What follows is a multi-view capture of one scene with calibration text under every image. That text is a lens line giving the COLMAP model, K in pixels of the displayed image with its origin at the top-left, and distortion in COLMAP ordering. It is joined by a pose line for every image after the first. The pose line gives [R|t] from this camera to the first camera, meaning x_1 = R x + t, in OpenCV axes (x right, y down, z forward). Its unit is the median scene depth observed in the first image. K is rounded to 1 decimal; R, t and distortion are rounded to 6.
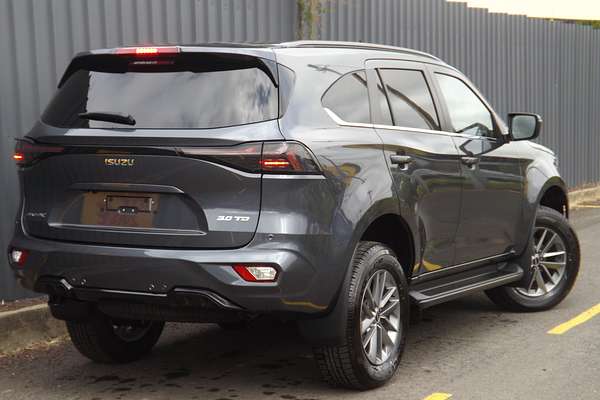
lens RADIAL K [[1305.4, 0, 300.0], [0, 1305.4, 200.0], [0, 0, 1]] dist [0.010068, -0.100540]
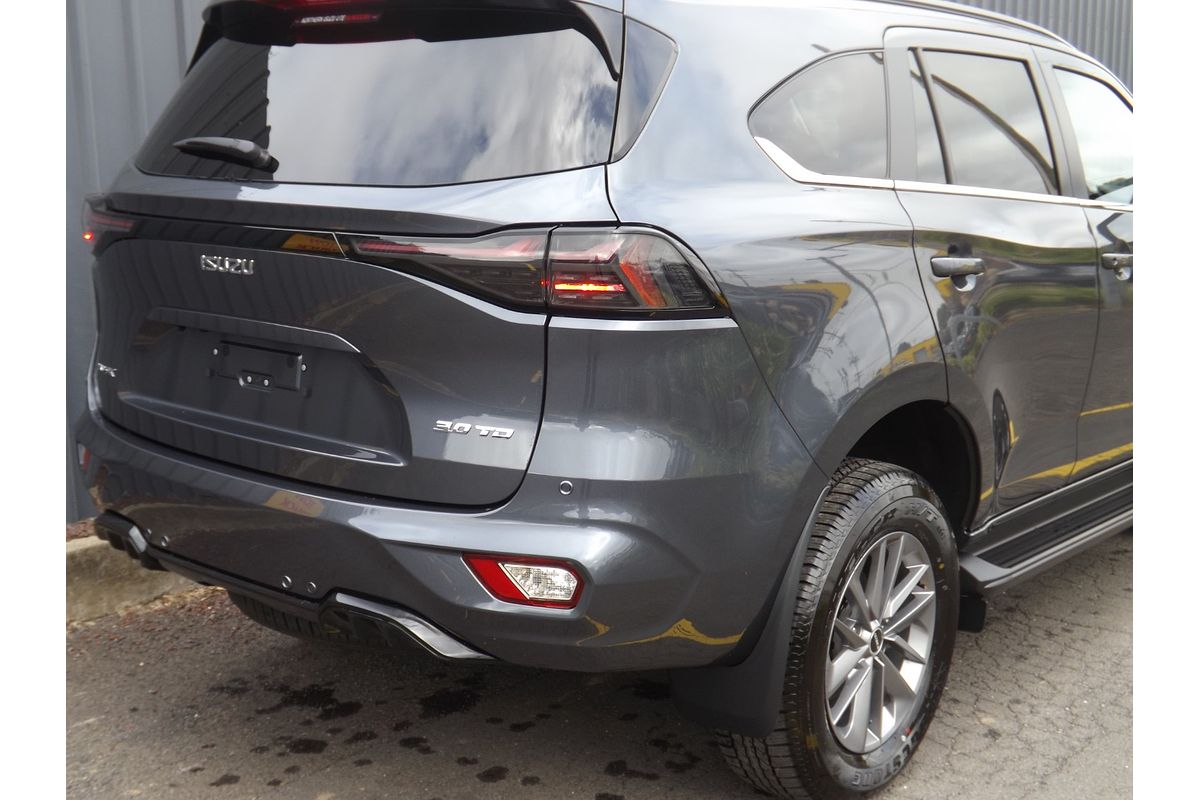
lens RADIAL K [[1457.1, 0, 600.0], [0, 1457.1, 400.0], [0, 0, 1]] dist [-0.107323, 0.047563]
pose [[0.979815, 0.054147, -0.192436, 0.058640], [-0.032568, 0.992995, 0.113582, -0.038958], [0.197238, -0.105022, 0.974714, 0.541685]]
